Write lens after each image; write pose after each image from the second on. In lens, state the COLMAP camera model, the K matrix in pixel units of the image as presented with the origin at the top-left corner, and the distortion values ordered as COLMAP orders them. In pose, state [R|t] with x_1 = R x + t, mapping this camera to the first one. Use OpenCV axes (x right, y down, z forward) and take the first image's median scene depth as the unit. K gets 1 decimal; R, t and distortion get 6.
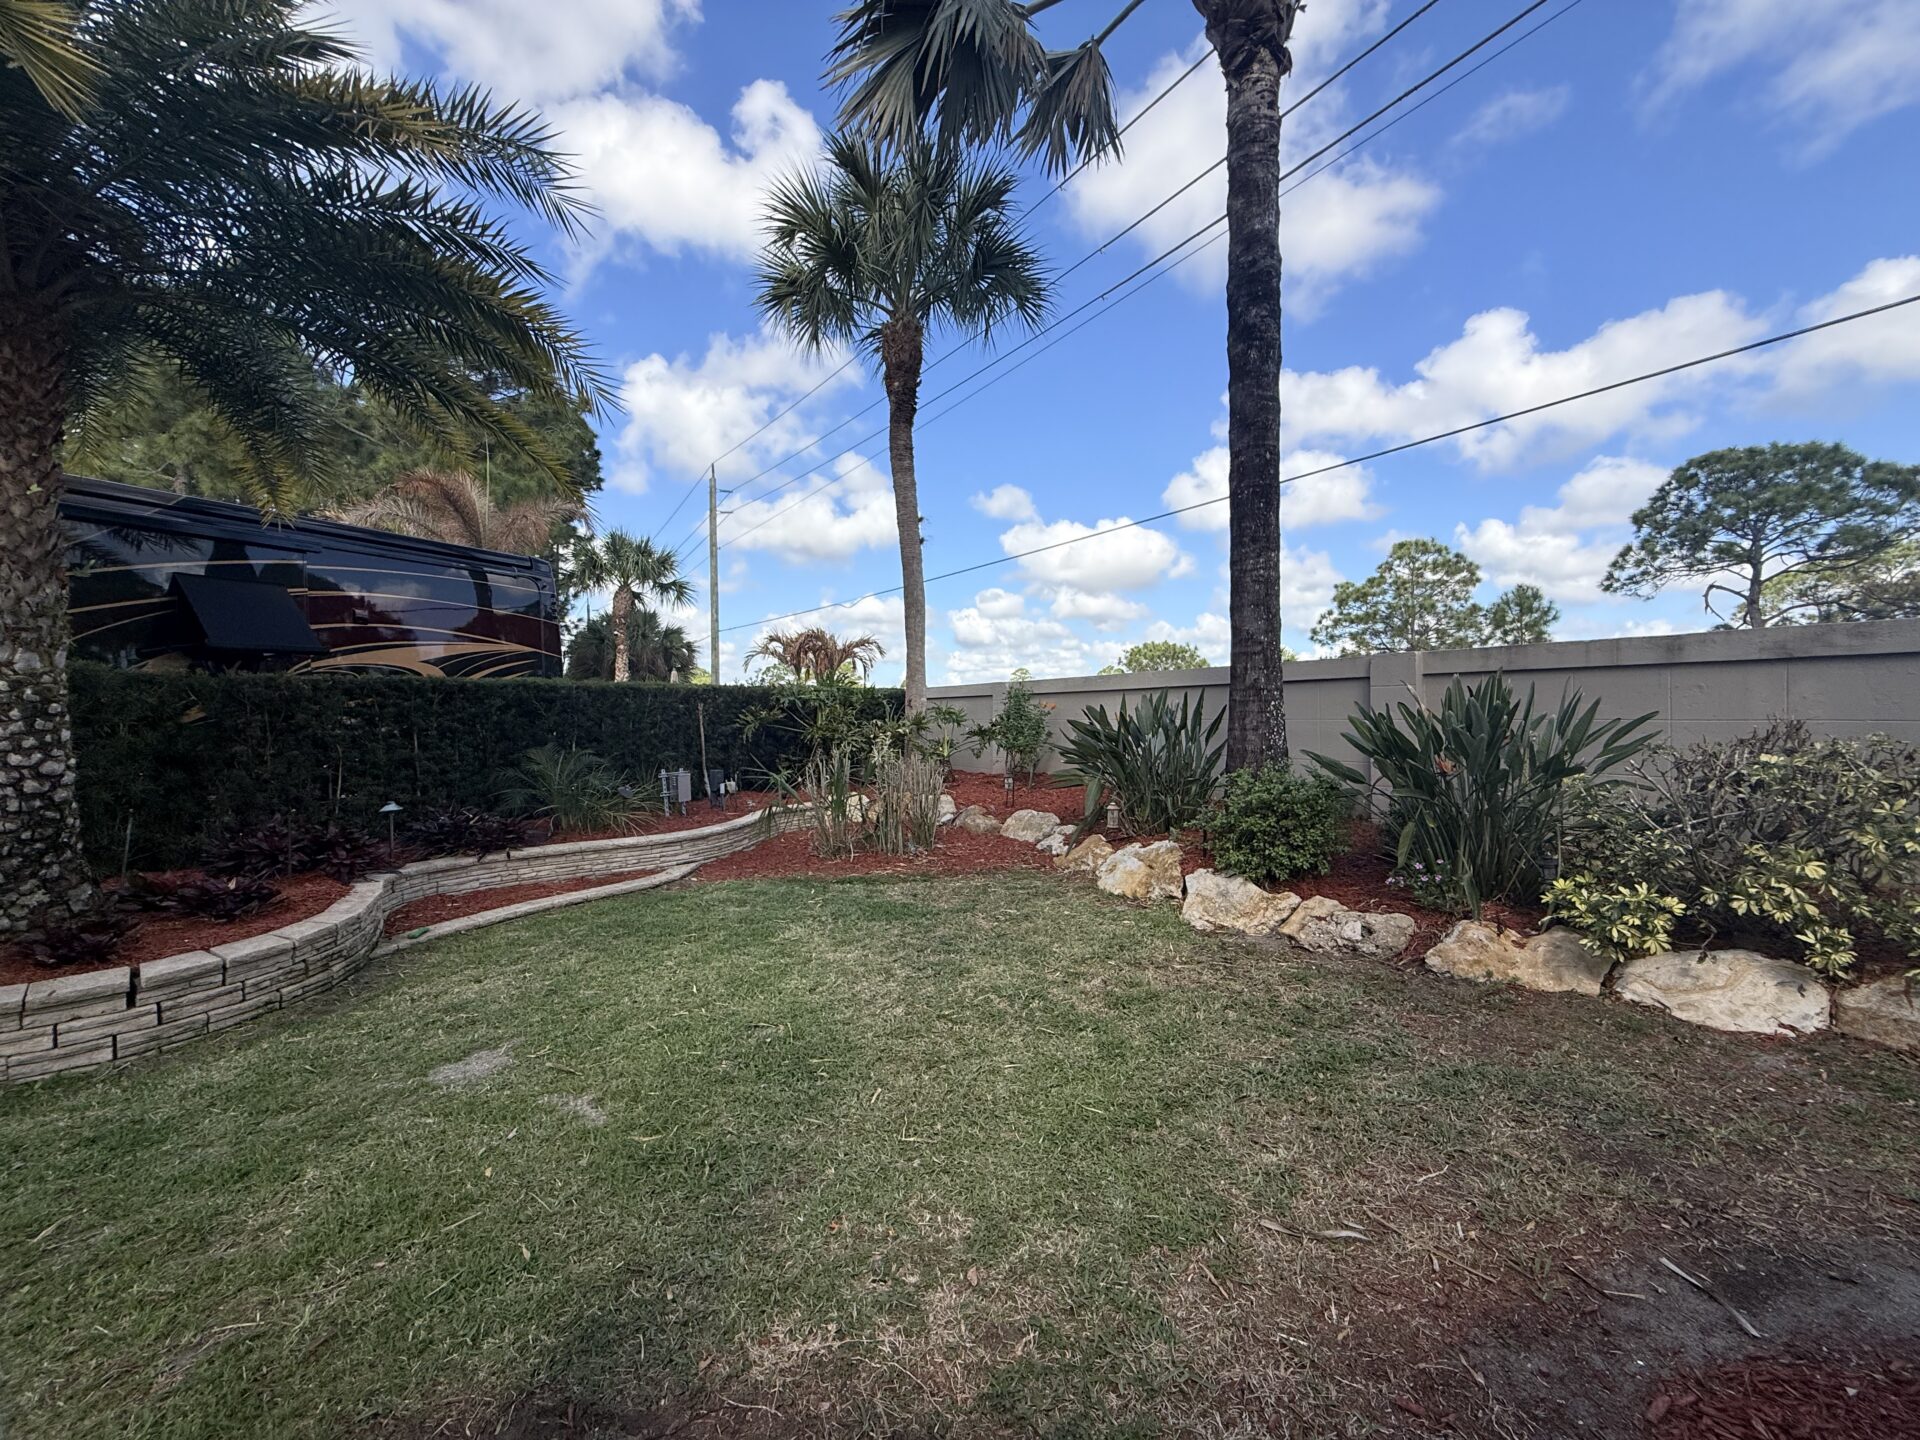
lens RADIAL K [[762.6, 0, 955.5], [0, 762.6, 721.0], [0, 0, 1]] dist [0.000051, 0.000259]
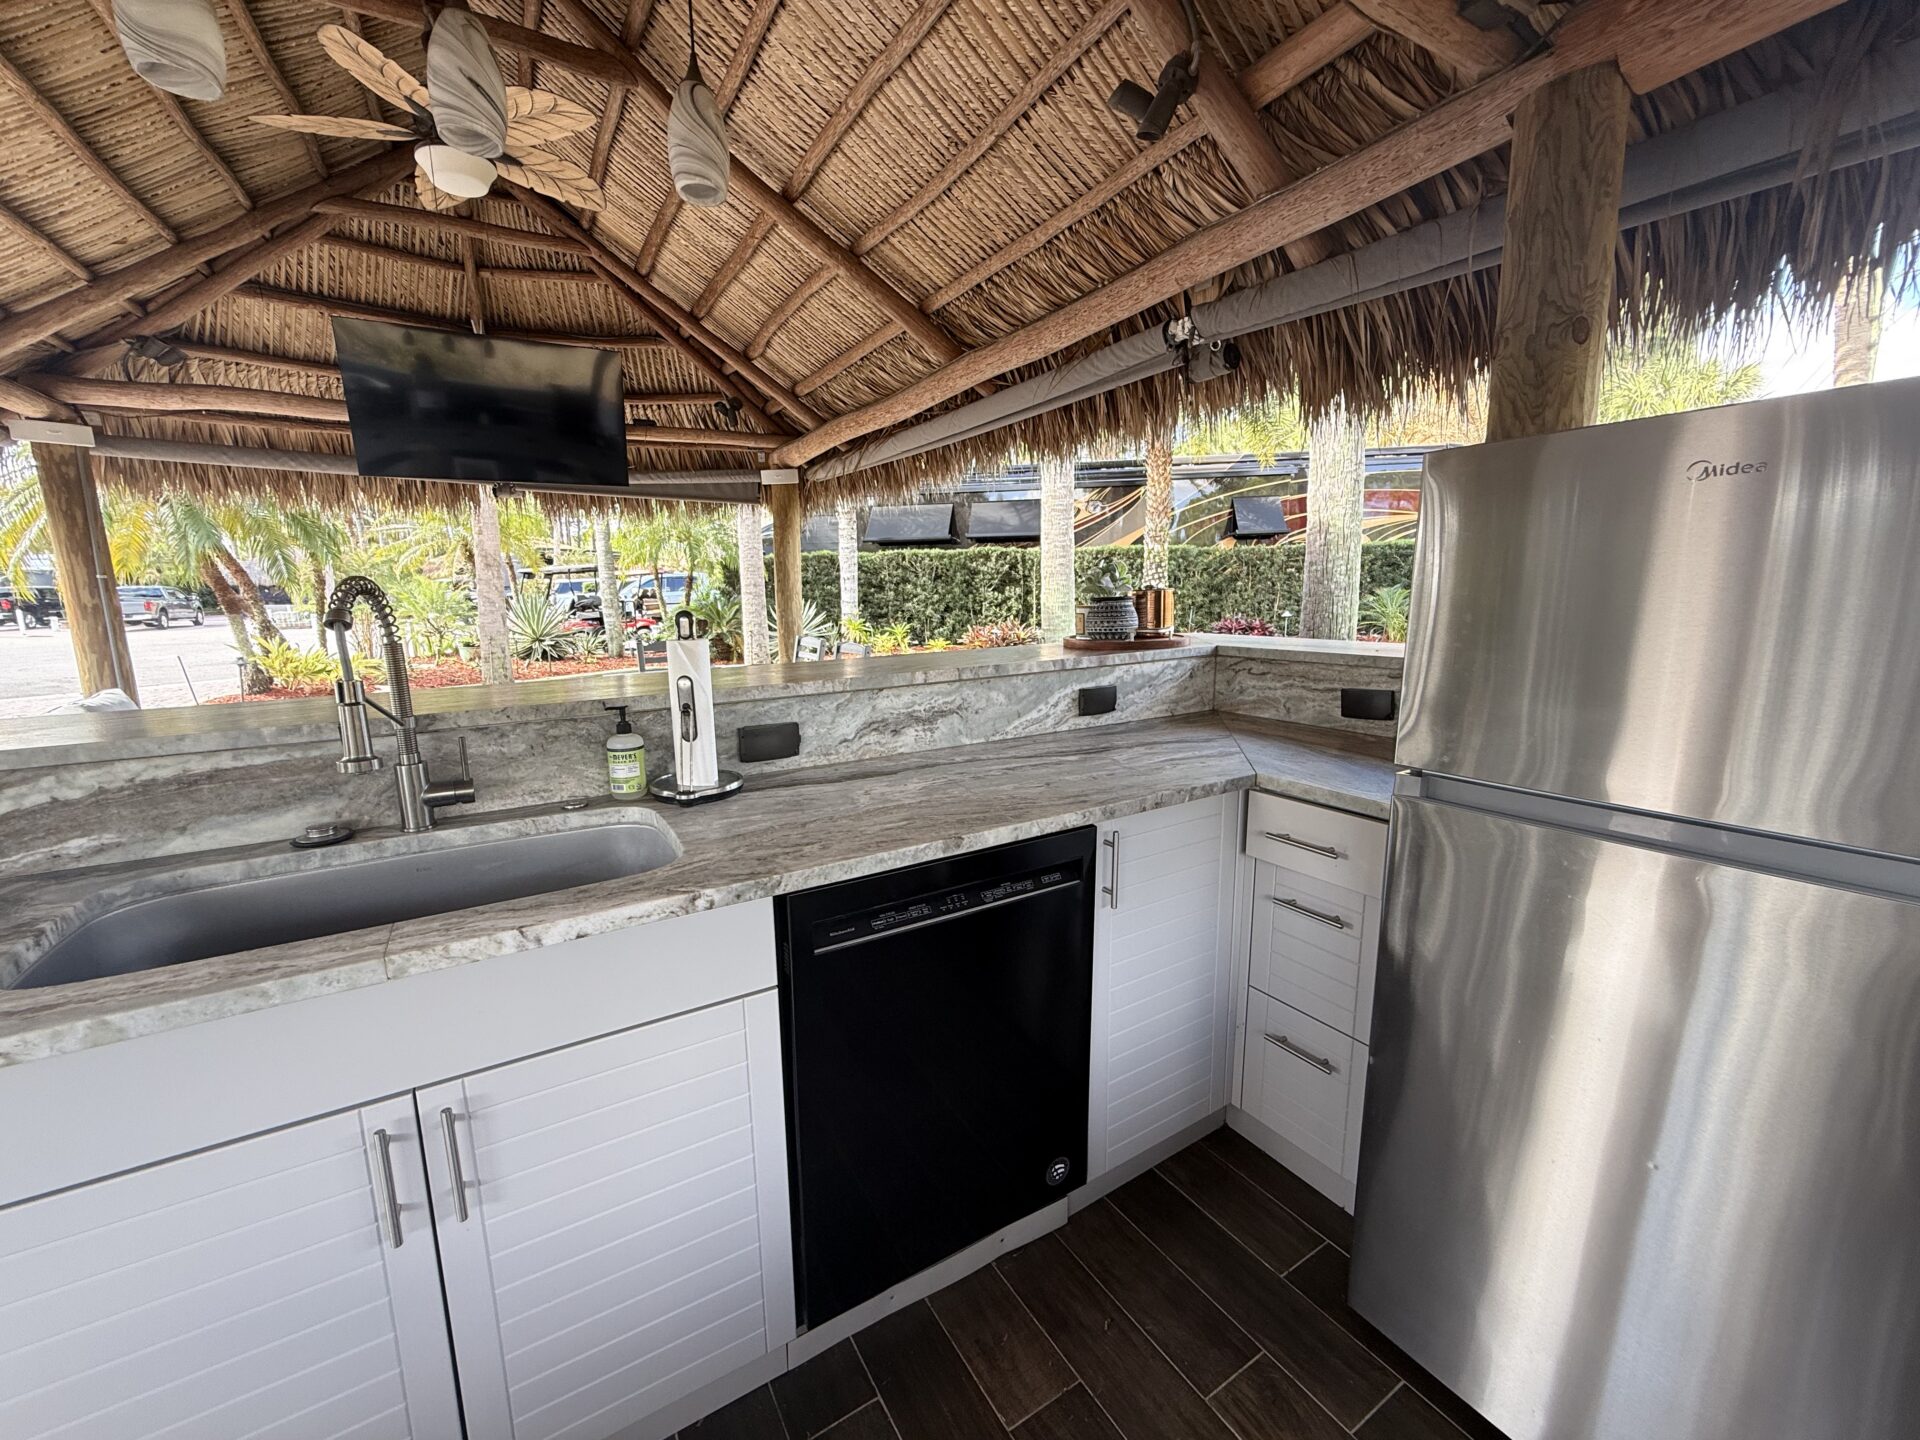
lens RADIAL K [[762.6, 0, 954.7], [0, 762.6, 720.9], [0, 0, 1]] dist [0.000051, 0.000259]
pose [[0.299286, 0.175293, -0.937924, 0.860159], [0.001252, 0.982907, 0.184099, 0.020551], [0.954163, -0.056273, 0.293950, -0.384141]]
